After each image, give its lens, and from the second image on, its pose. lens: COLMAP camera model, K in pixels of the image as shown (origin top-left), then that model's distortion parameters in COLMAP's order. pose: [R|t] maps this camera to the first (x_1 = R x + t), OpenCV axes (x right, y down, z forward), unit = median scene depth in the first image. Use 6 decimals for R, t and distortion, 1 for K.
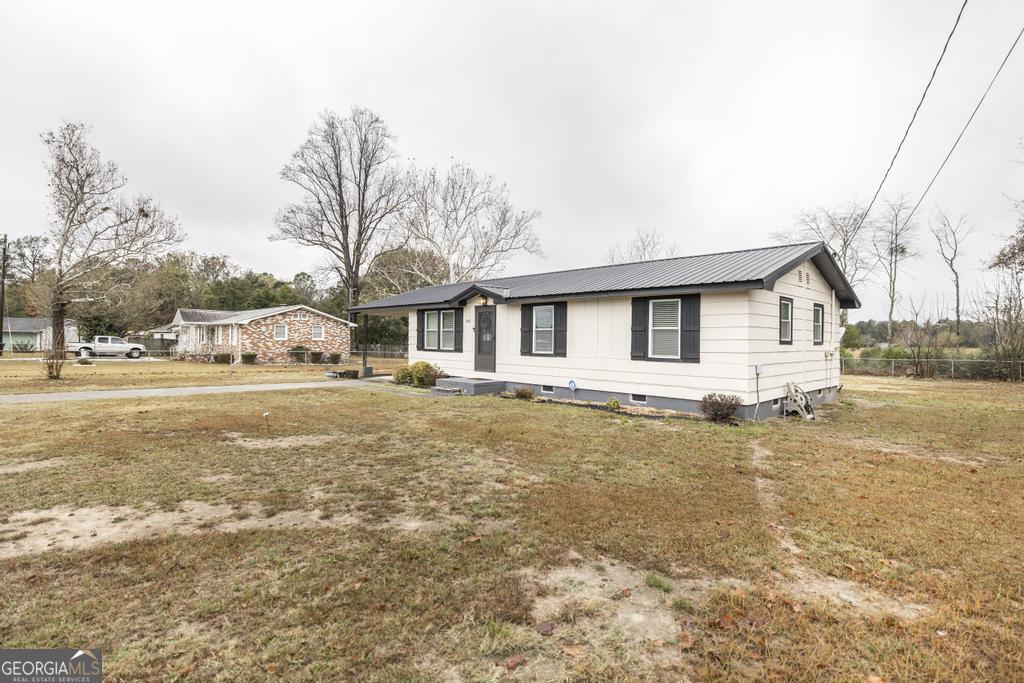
lens RADIAL K [[494.7, 0, 511.6], [0, 494.7, 342.9], [0, 0, 1]] dist [-0.000821, 0.000508]
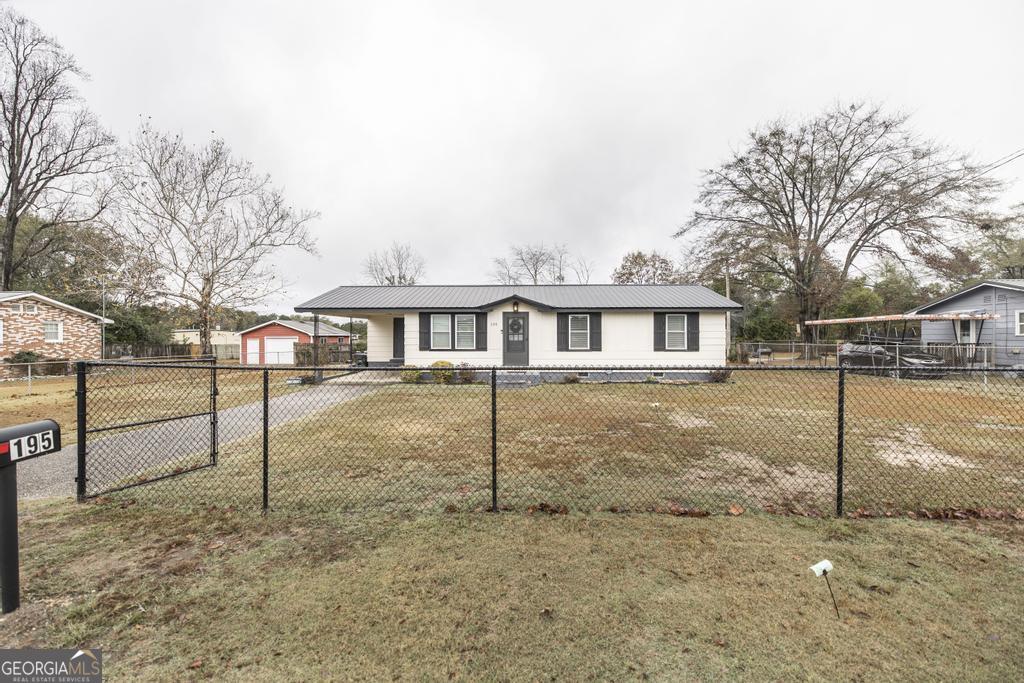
lens RADIAL K [[431.8, 0, 510.1], [0, 431.8, 337.0], [0, 0, 1]] dist [0.002577, 0.000115]
pose [[0.730166, -0.013545, 0.683136, -0.794975], [0.013252, 0.999896, 0.005661, -0.019547], [-0.683141, 0.004920, 0.730270, 0.227600]]
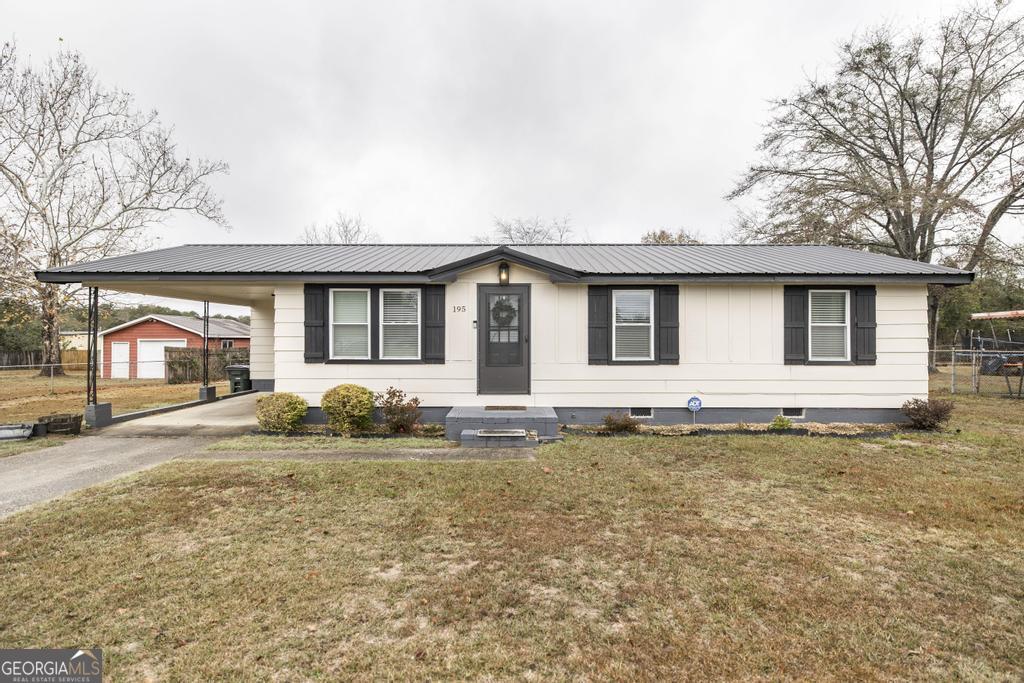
lens RADIAL K [[560.2, 0, 512.2], [0, 560.2, 337.7], [0, 0, 1]] dist [0.000089, 0.000157]
pose [[0.708907, -0.008332, 0.705252, -0.524402], [0.011550, 0.999933, 0.000204, -0.010317], [-0.705207, 0.008001, 0.708956, 0.512126]]
